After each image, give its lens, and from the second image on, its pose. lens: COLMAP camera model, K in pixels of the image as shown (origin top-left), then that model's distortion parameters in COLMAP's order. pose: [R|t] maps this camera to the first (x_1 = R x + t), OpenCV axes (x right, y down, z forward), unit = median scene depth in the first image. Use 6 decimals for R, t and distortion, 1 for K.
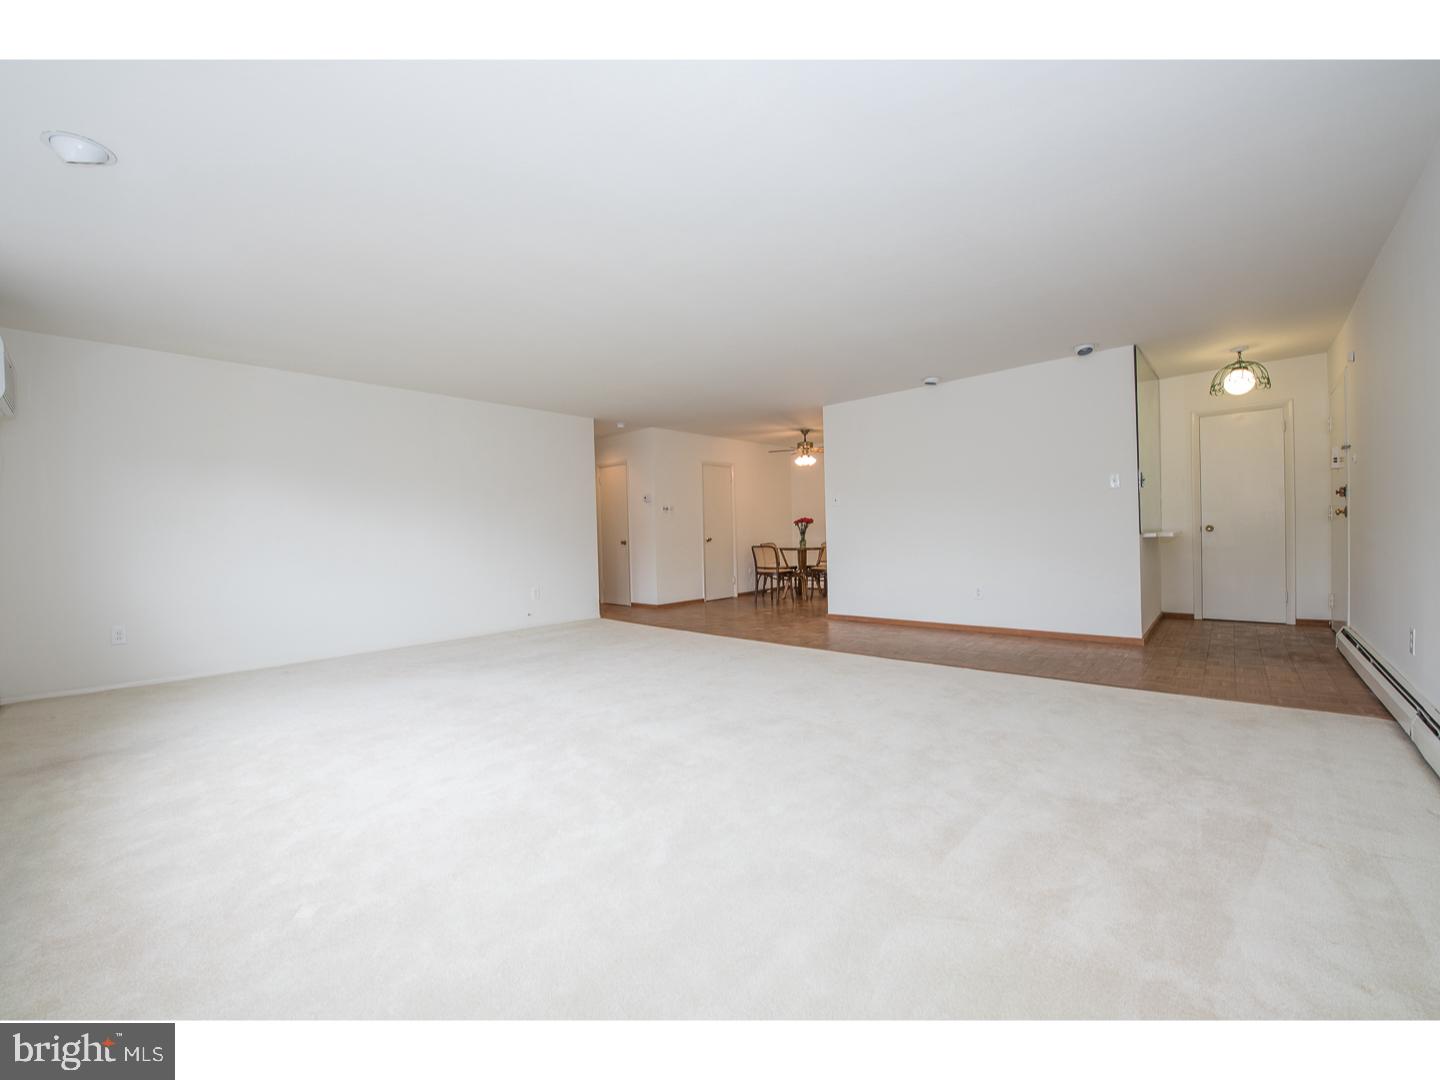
lens RADIAL K [[575.0, 0, 730.9], [0, 575.0, 532.4], [0, 0, 1]] dist [-0.017572, -0.000042]
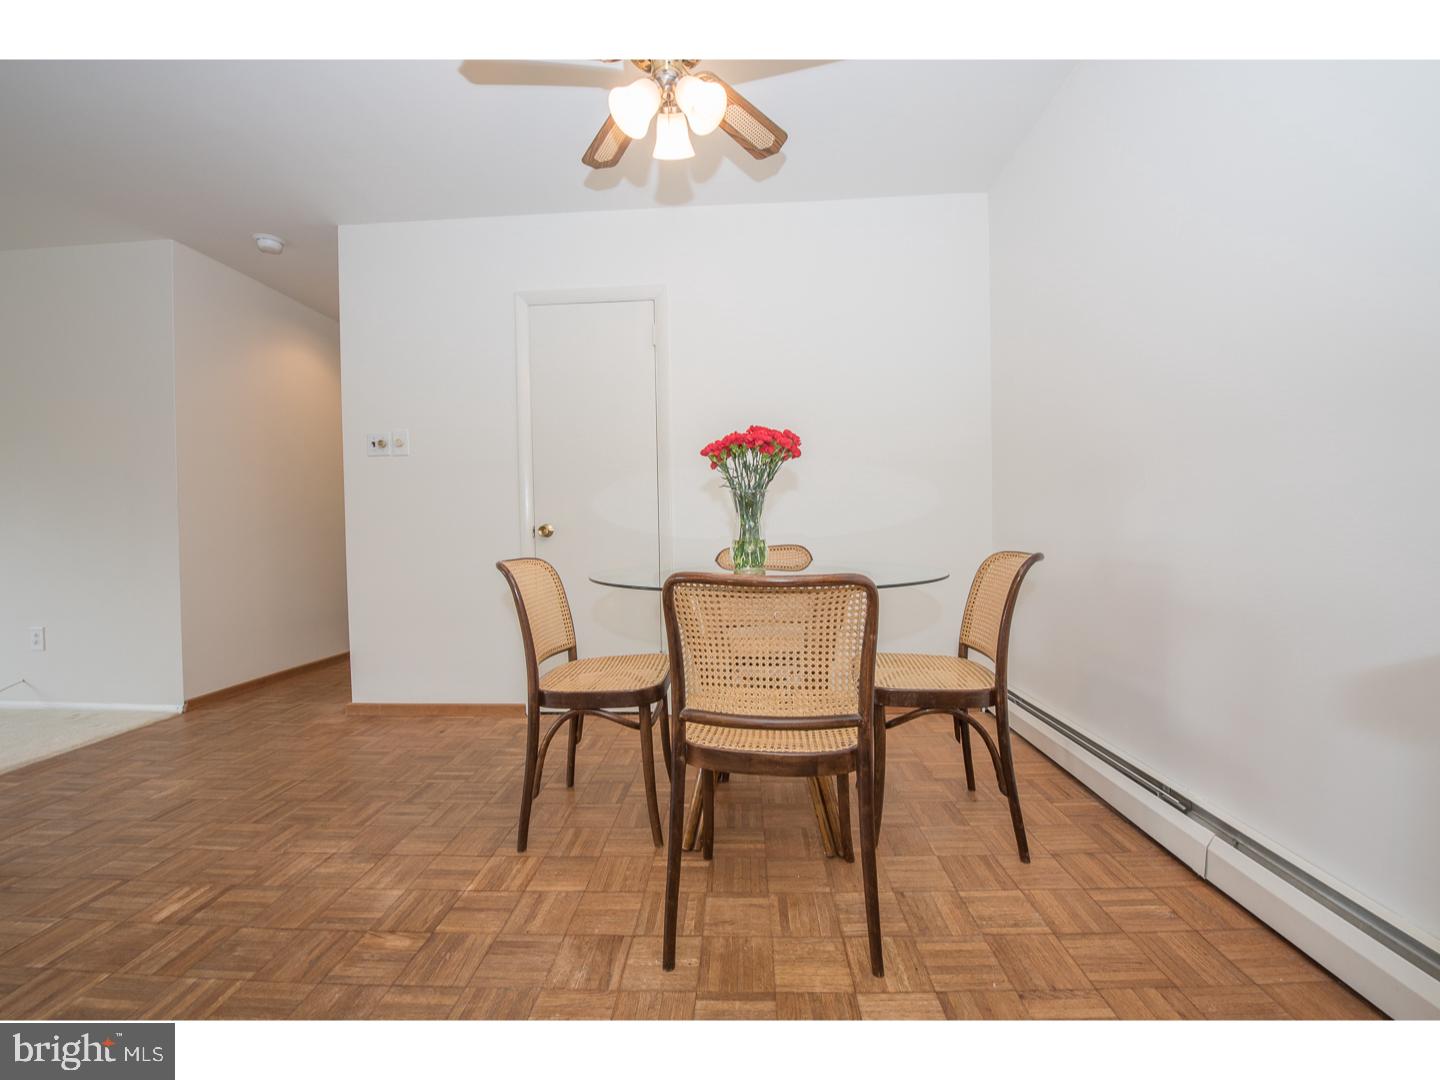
lens RADIAL K [[575.0, 0, 730.9], [0, 575.0, 532.4], [0, 0, 1]] dist [-0.017572, -0.000042]
pose [[0.643939, 0.026751, -0.764609, 0.386026], [-0.015583, 0.999640, 0.021850, 0.006590], [0.764918, -0.002155, 0.644124, 1.249839]]
